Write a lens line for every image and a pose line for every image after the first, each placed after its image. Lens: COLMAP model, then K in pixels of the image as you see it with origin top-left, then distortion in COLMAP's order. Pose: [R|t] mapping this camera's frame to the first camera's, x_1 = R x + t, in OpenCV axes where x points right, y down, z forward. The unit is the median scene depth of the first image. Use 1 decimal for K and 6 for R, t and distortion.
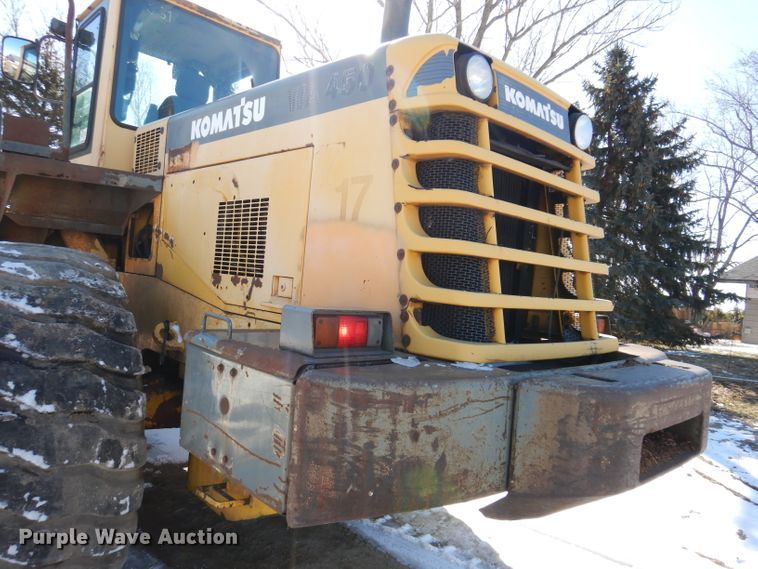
lens RADIAL K [[539.0, 0, 377.9], [0, 539.0, 286.6], [0, 0, 1]] dist [0.005437, 0.000779]
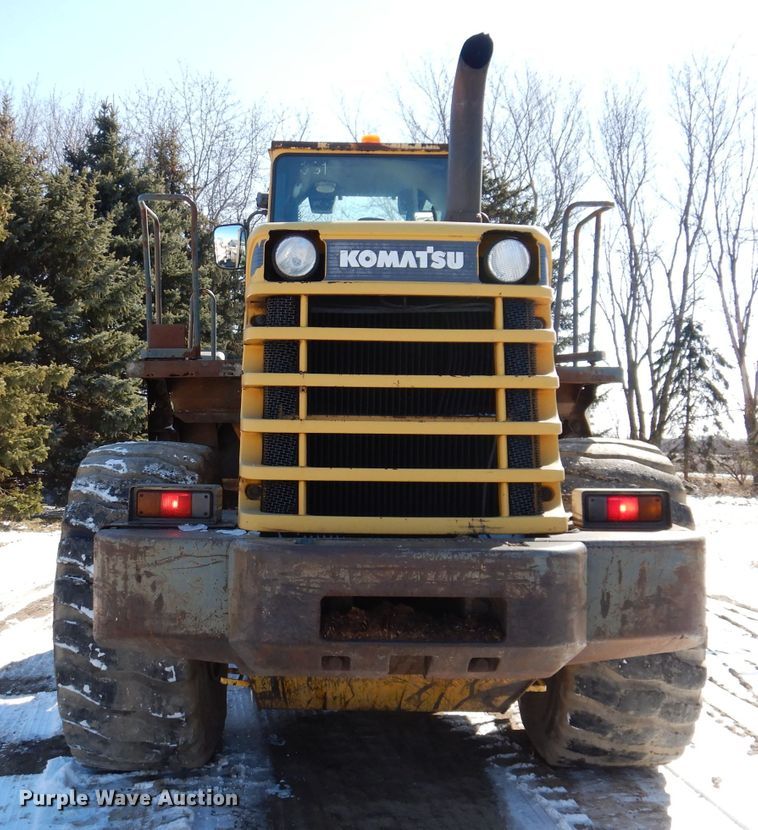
lens RADIAL K [[972.5, 0, 340.1], [0, 972.5, 452.5], [0, 0, 1]] dist [0.022061, 0.019366]
pose [[0.729628, -0.057596, -0.681414, 1.160756], [0.036580, 0.998307, -0.045213, 0.054559], [0.682865, 0.008063, 0.730500, -0.224843]]
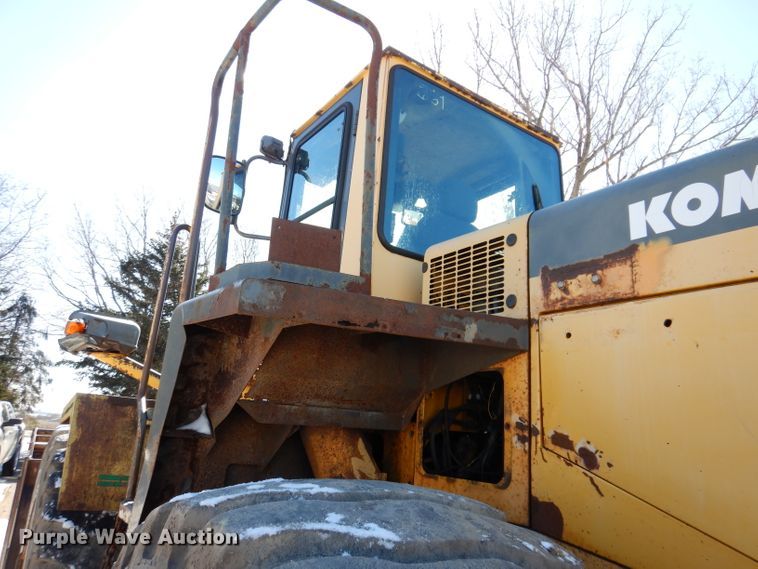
lens RADIAL K [[541.8, 0, 379.0], [0, 541.8, 284.5], [0, 0, 1]] dist [0.007818, 0.003037]
pose [[0.989044, -0.059470, -0.135111, -0.654001], [0.017958, 0.956936, -0.289744, -0.122371], [0.146523, 0.284144, 0.947520, 0.658851]]
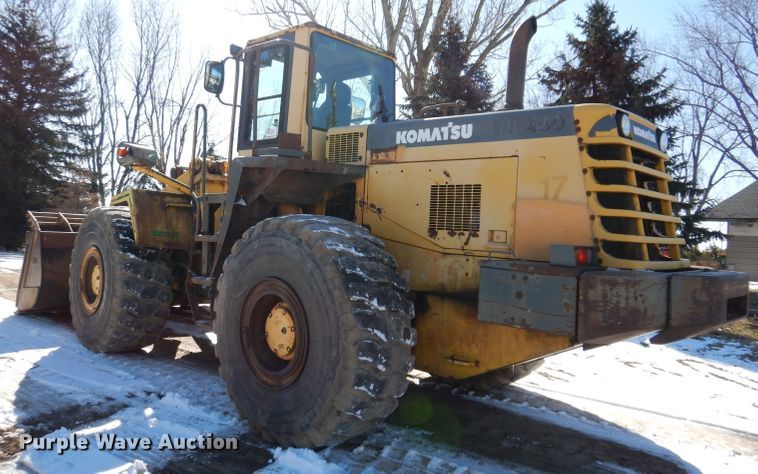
lens RADIAL K [[575.3, 0, 350.7], [0, 575.3, 218.7], [0, 0, 1]] dist [0.018814, -0.004286]
pose [[0.999036, -0.031649, 0.030430, -0.686698], [0.032541, 0.999042, -0.029258, -0.017381], [-0.029475, 0.030220, 0.999109, -0.819388]]
